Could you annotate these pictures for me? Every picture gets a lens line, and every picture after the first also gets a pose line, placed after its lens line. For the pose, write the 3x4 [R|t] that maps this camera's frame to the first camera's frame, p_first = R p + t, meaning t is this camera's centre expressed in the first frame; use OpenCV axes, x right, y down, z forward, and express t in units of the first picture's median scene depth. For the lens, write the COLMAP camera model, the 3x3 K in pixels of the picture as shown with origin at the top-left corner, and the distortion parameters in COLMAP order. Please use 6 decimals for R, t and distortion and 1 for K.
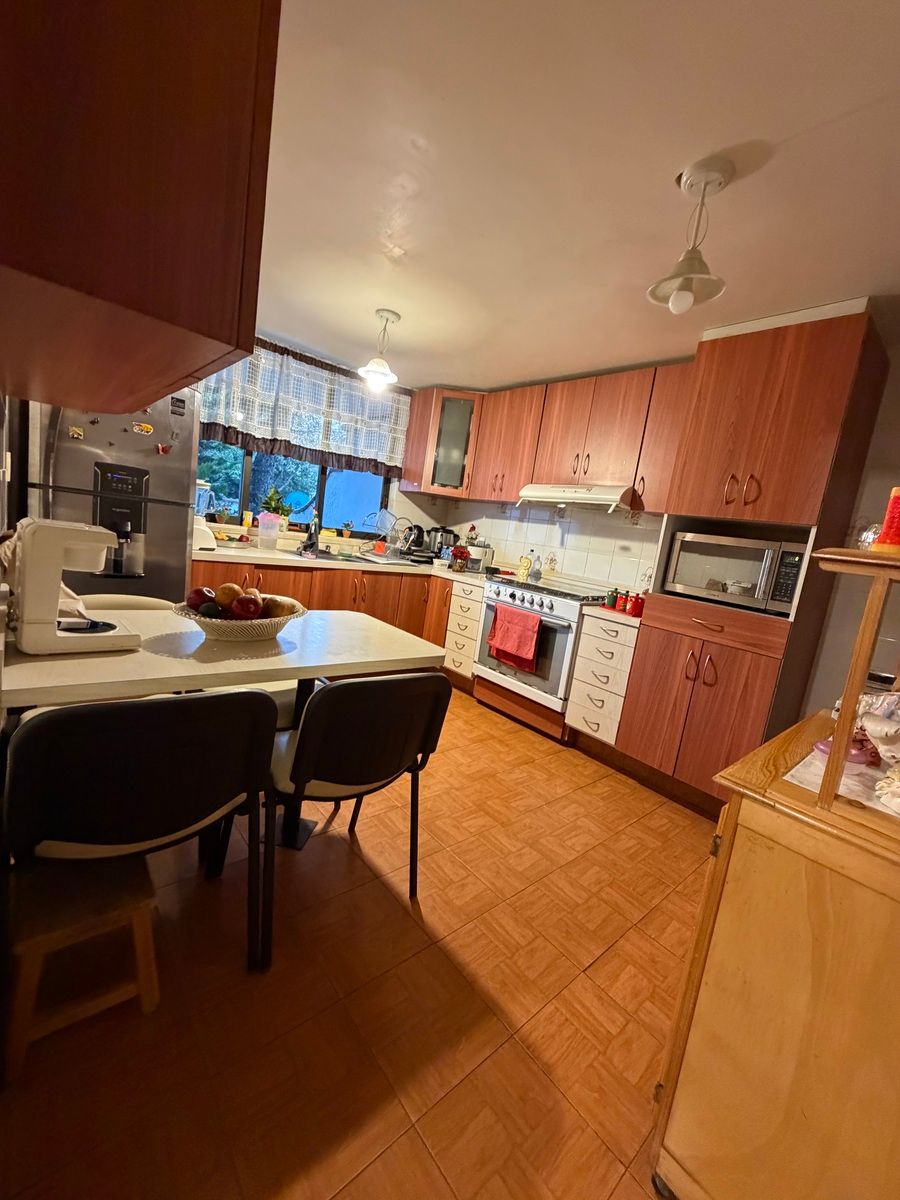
lens RADIAL K [[476.8, 0, 450.3], [0, 476.8, 597.6], [0, 0, 1]] dist [0.000912, -0.000162]
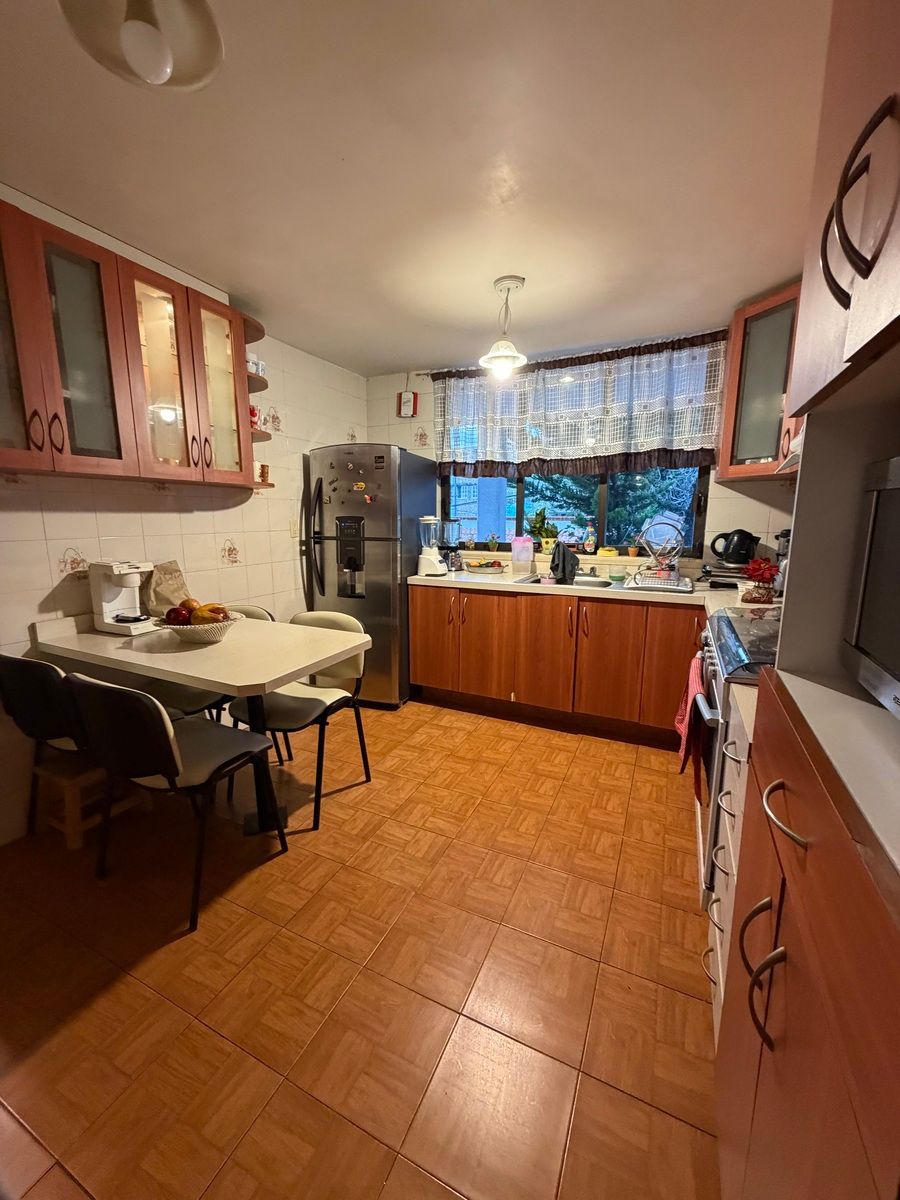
lens RADIAL K [[476.8, 0, 451.3], [0, 476.8, 600.9], [0, 0, 1]] dist [0.000912, -0.000162]
pose [[0.398412, 0.024062, -0.916891, 0.538442], [-0.071918, 0.997398, -0.005075, -0.036070], [0.914383, 0.067963, 0.399106, 0.566510]]
